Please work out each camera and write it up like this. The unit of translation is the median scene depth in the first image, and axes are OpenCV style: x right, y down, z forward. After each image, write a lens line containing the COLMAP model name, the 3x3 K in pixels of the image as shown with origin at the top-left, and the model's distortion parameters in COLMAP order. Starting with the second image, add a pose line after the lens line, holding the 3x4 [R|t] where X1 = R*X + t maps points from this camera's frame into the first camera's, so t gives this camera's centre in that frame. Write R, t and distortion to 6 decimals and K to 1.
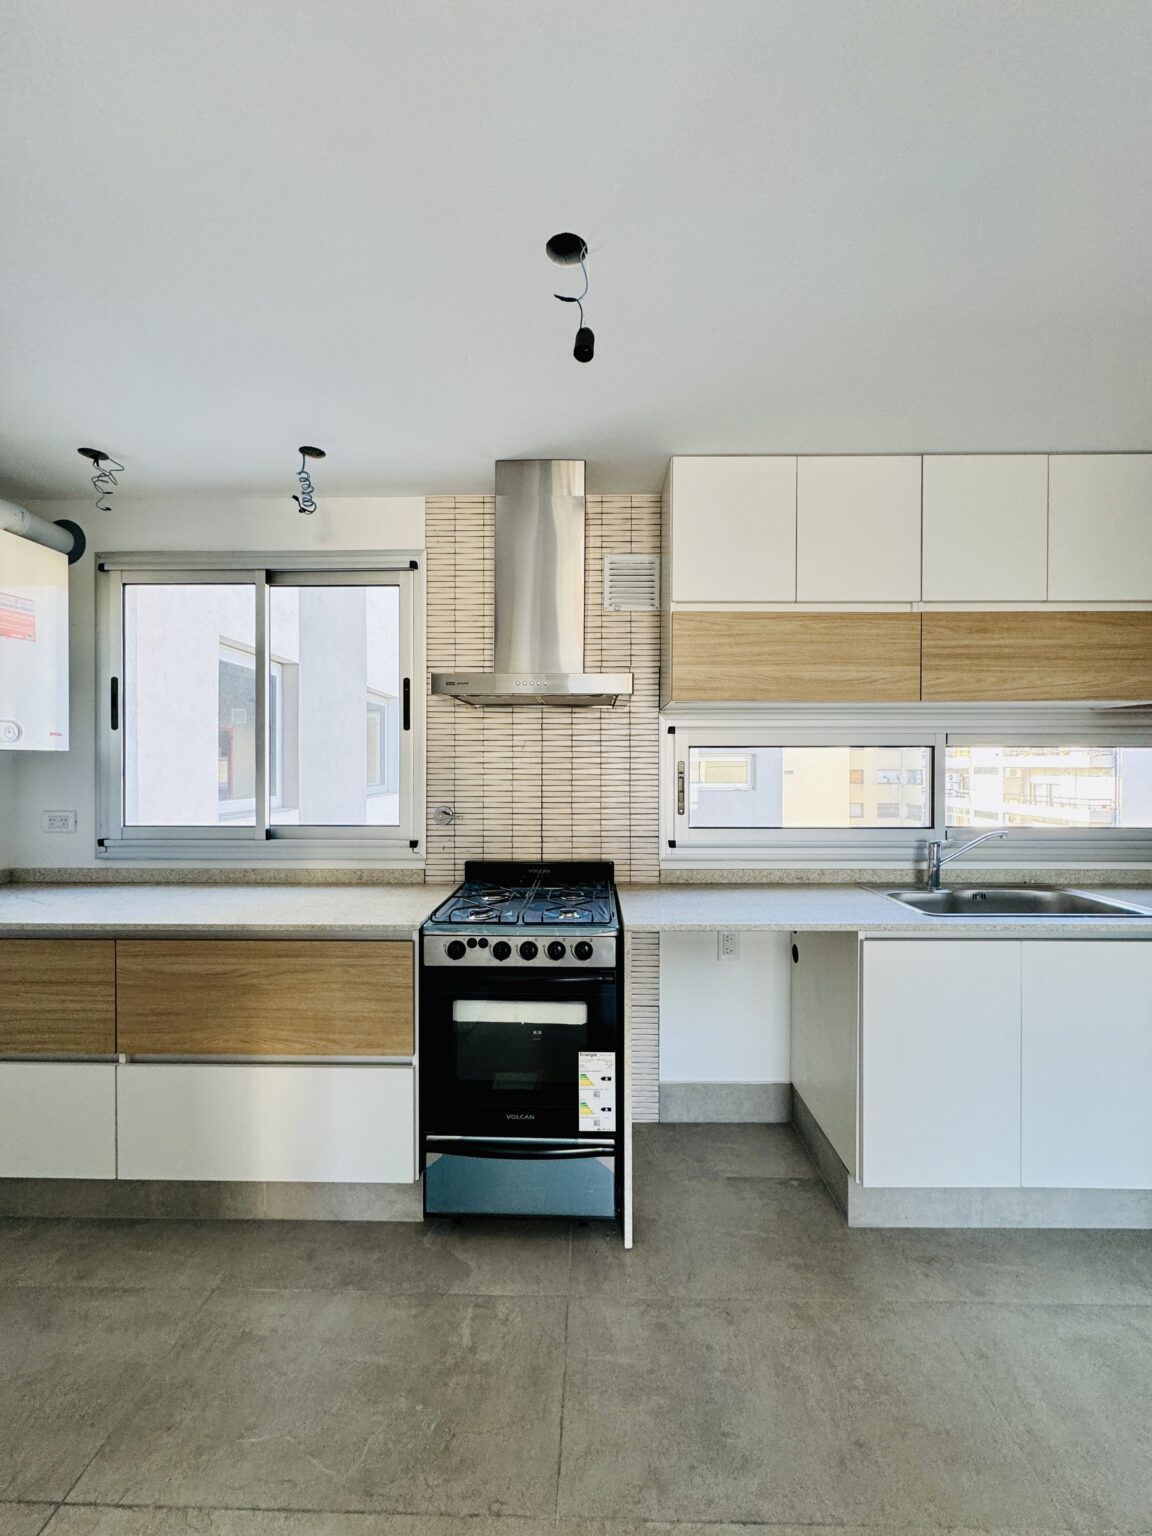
lens RADIAL K [[612.3, 0, 578.1], [0, 612.3, 768.6], [0, 0, 1]] dist [-0.002705, 0.000408]
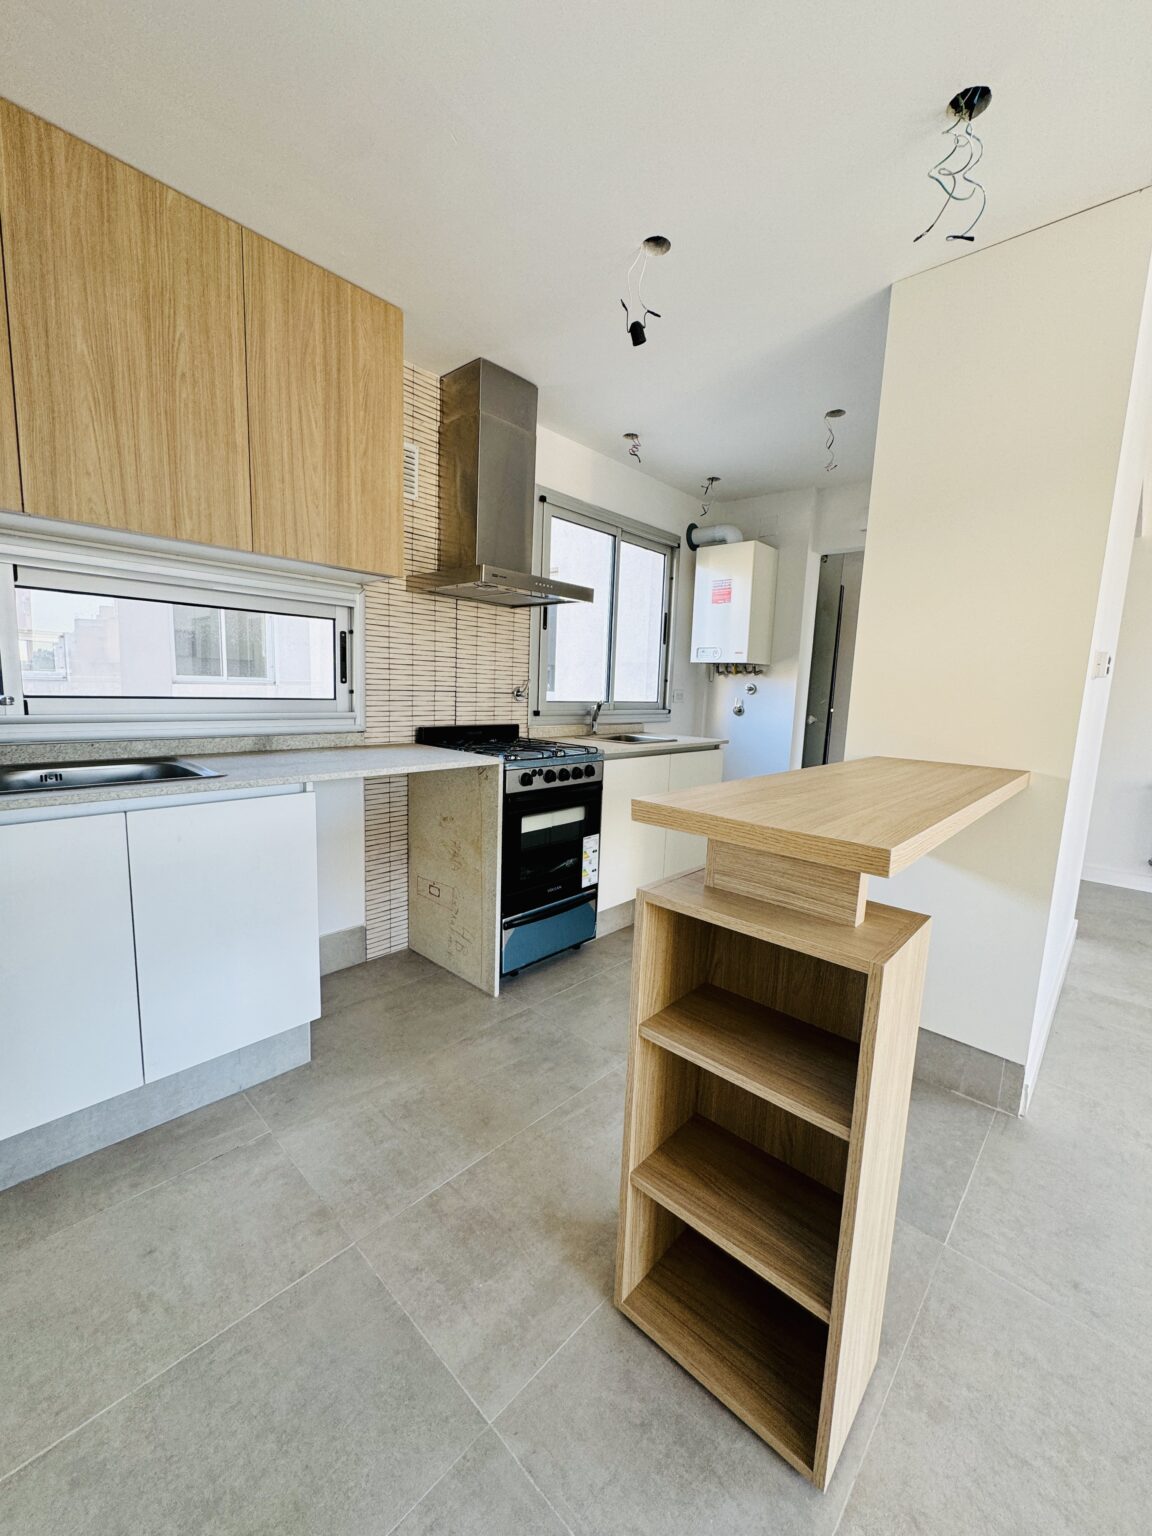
lens RADIAL K [[612.3, 0, 582.7], [0, 612.3, 768.6], [0, 0, 1]] dist [-0.002705, 0.000408]
pose [[0.643283, -0.079546, 0.761485, -0.990888], [-0.027831, 0.991501, 0.127085, 0.084793], [-0.765122, -0.102944, 0.635603, 0.042614]]
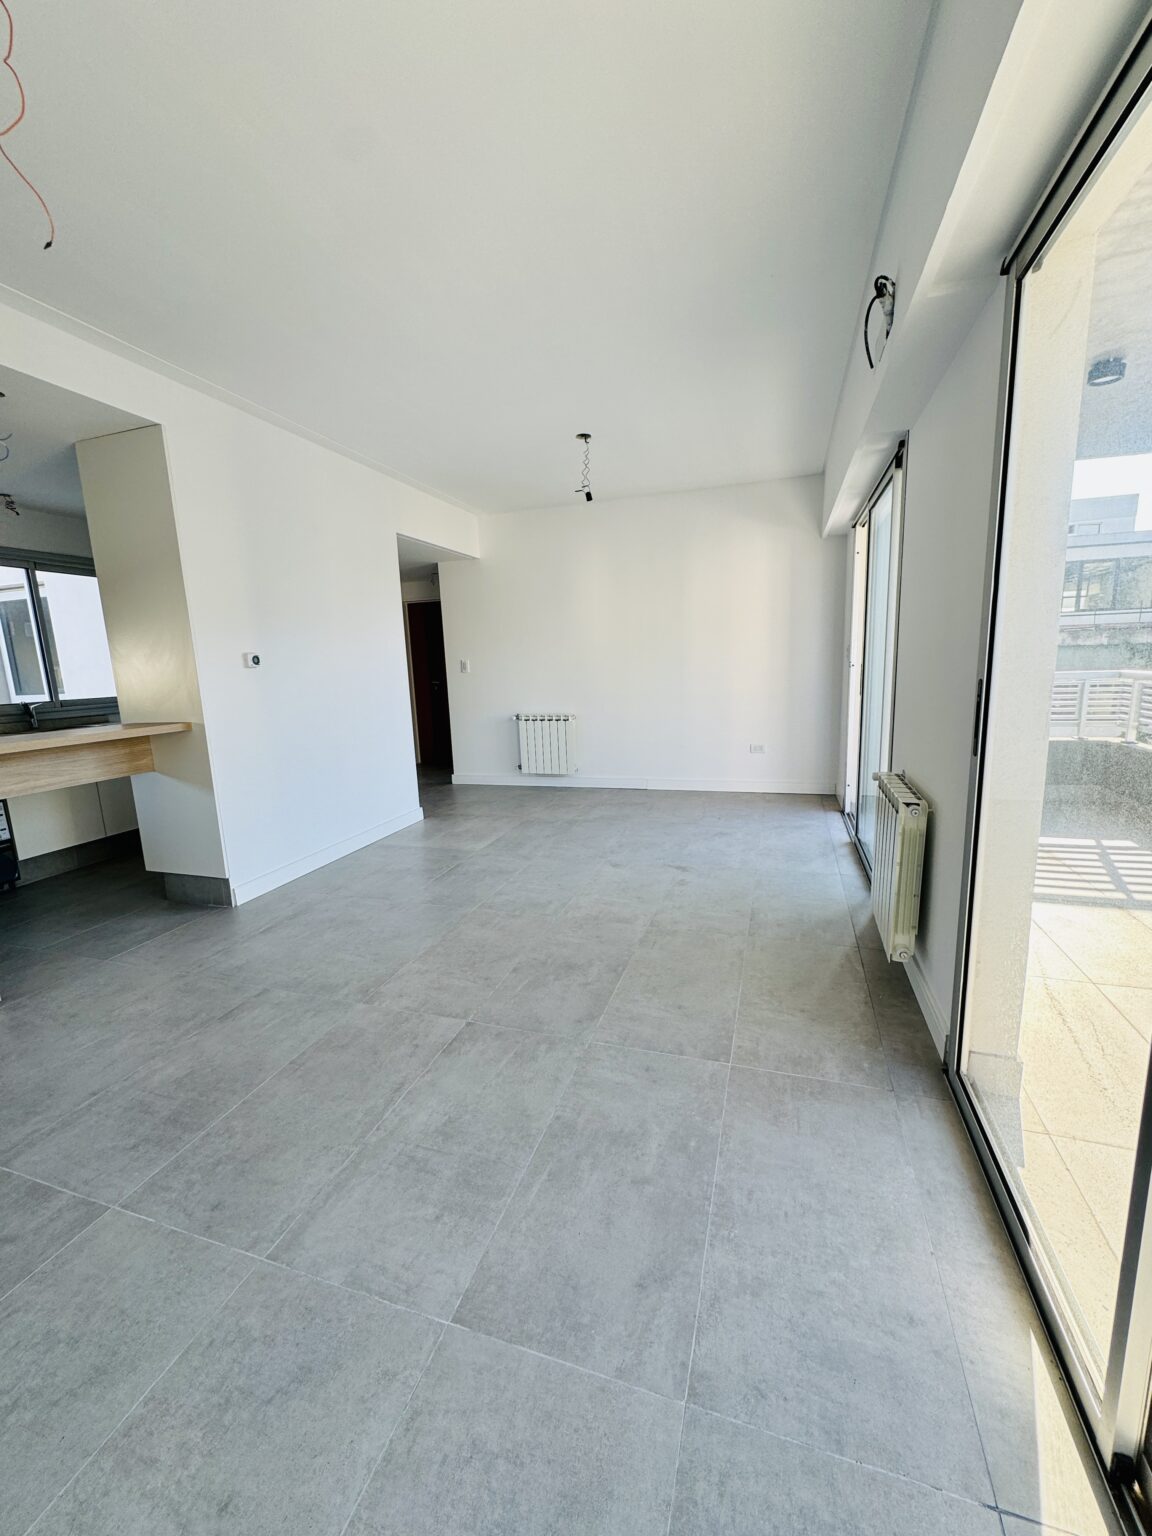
lens RADIAL K [[612.3, 0, 568.5], [0, 612.3, 768.1], [0, 0, 1]] dist [-0.002705, 0.000408]
pose [[0.268525, -0.176389, 0.946985, -1.205631], [0.052971, 0.984308, 0.168321, 0.081260], [-0.961815, 0.004965, 0.273655, -1.264927]]
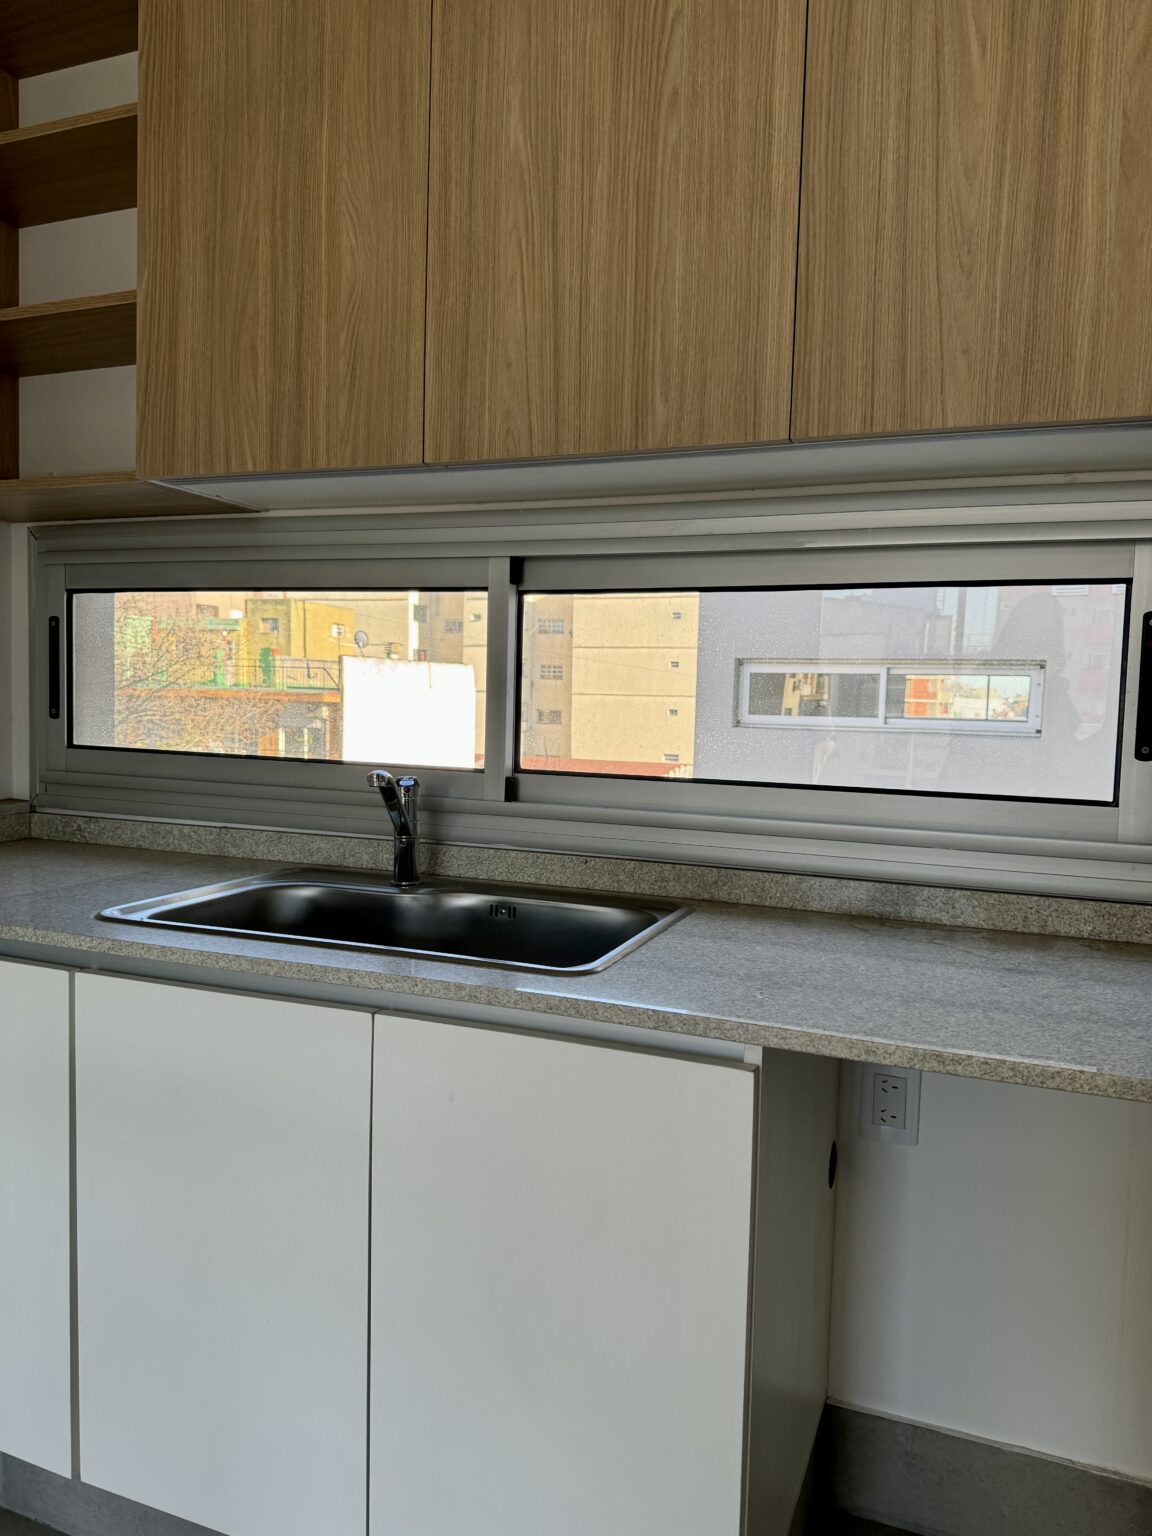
lens RADIAL K [[1090.4, 0, 571.7], [0, 1090.4, 767.2], [0, 0, 1]] dist [0.019067, -0.022199]
pose [[0.940858, 0.048957, -0.335244, -0.480892], [-0.032790, 0.998018, 0.053720, 0.062086], [0.337210, -0.039551, 0.940598, 0.352357]]
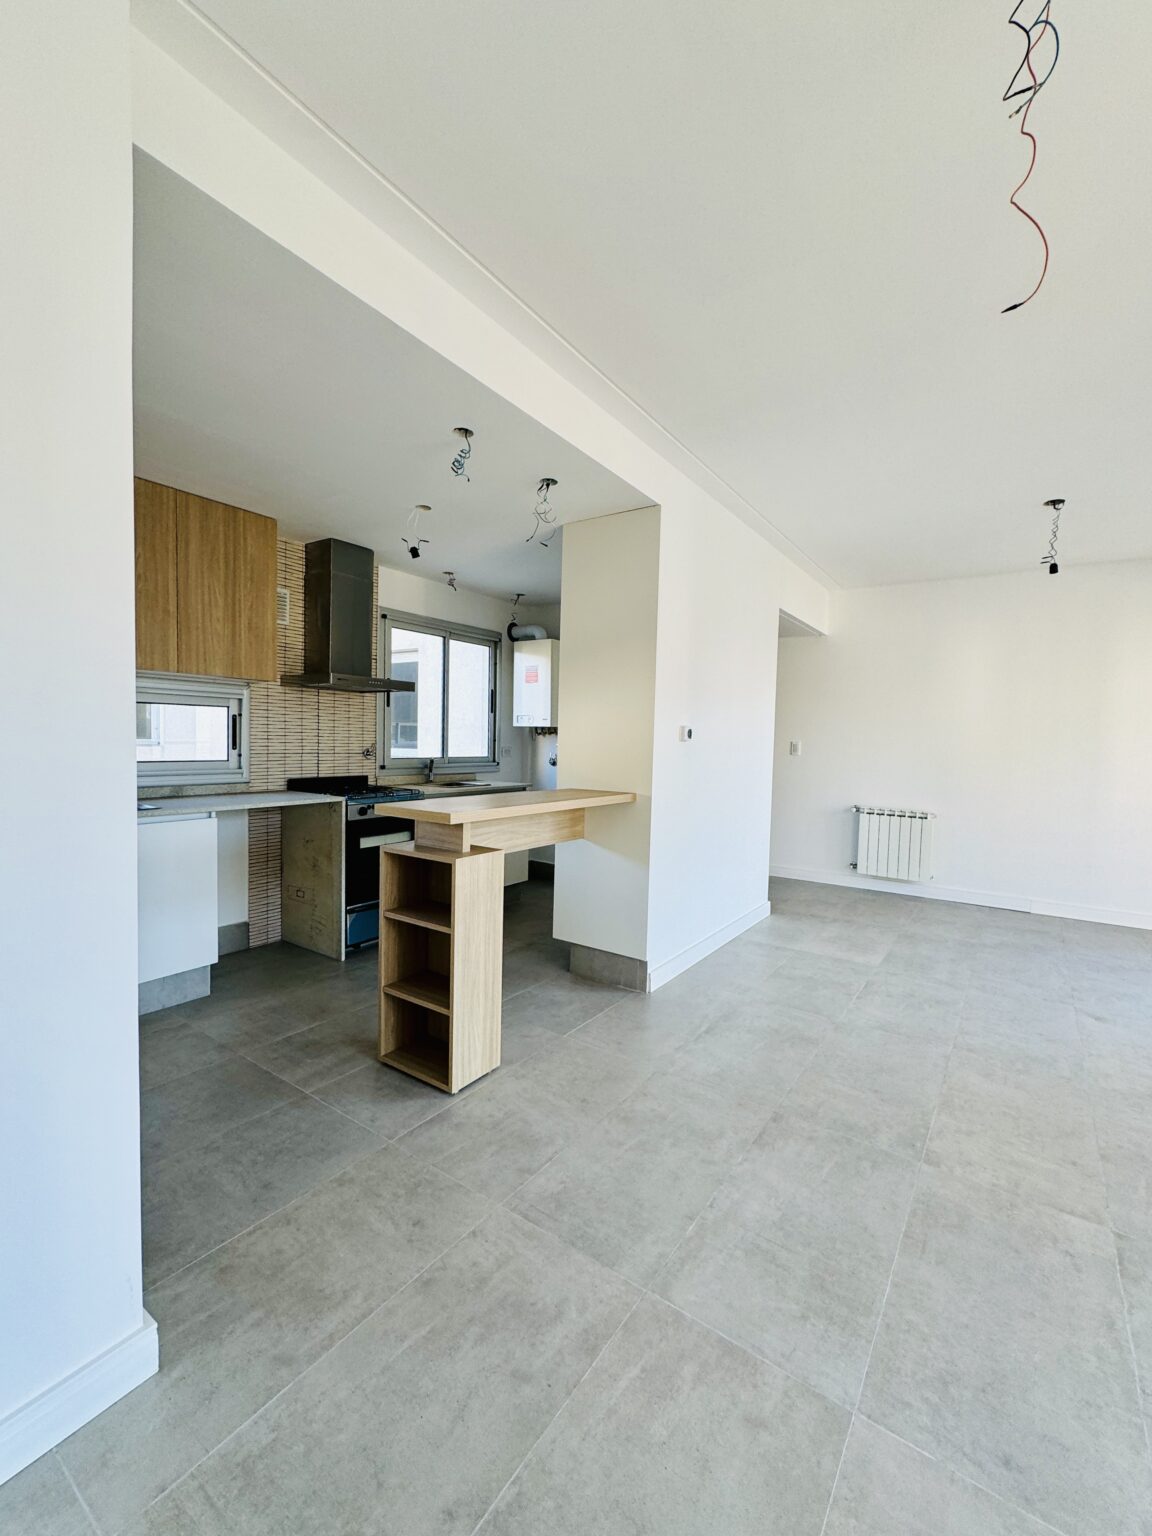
lens RADIAL K [[643.3, 0, 579.7], [0, 643.3, 768.8], [0, 0, 1]] dist [0.001436, -0.000525]
pose [[0.534715, -0.027434, 0.844587, -1.394519], [-0.012135, 0.999121, 0.040136, 0.053394], [-0.844945, -0.031710, 0.533912, -0.640852]]
